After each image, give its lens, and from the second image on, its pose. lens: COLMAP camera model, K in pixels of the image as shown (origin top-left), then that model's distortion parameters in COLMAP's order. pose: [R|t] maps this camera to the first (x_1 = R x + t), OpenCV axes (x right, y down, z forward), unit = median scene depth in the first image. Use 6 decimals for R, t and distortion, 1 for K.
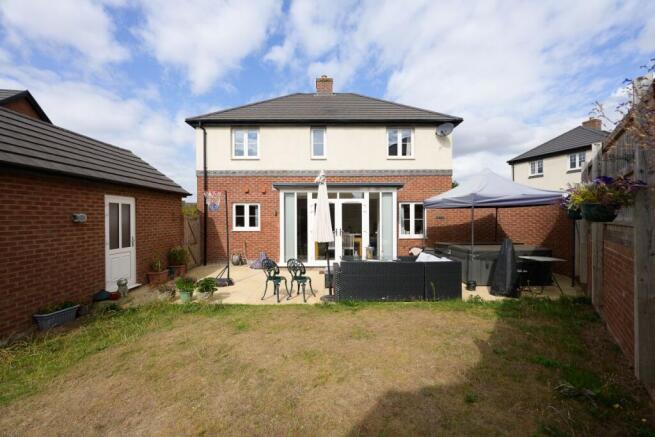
lens RADIAL K [[258.6, 0, 327.6], [0, 258.6, 214.6], [0, 0, 1]] dist [-0.008709, -0.000009]
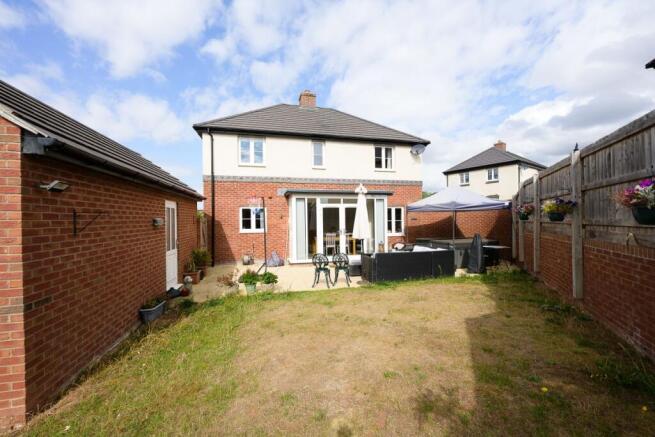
lens RADIAL K [[260.3, 0, 326.6], [0, 260.3, 215.1], [0, 0, 1]] dist [-0.020210, -0.000127]
pose [[0.971400, -0.002836, 0.237433, -0.274650], [0.003628, 0.999989, -0.002902, -0.005410], [-0.237422, 0.003681, 0.971400, -0.122326]]
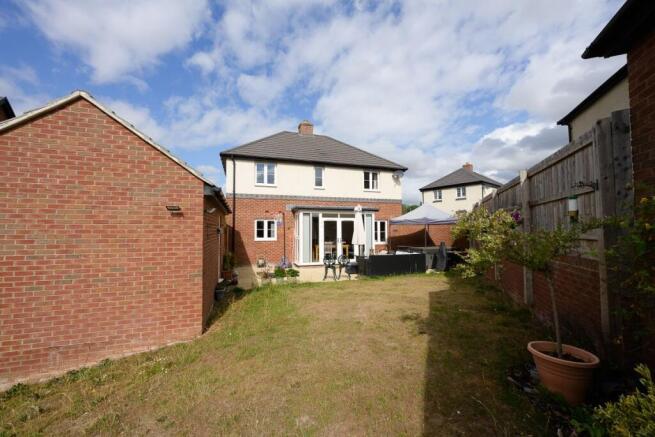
lens RADIAL K [[260.0, 0, 327.5], [0, 260.0, 218.5], [0, 0, 1]] dist [-0.003997, -0.000171]
pose [[0.951210, 0.015341, 0.308162, -0.424704], [-0.005462, 0.999444, -0.032893, -0.007816], [-0.308495, 0.029605, 0.950765, -0.345720]]
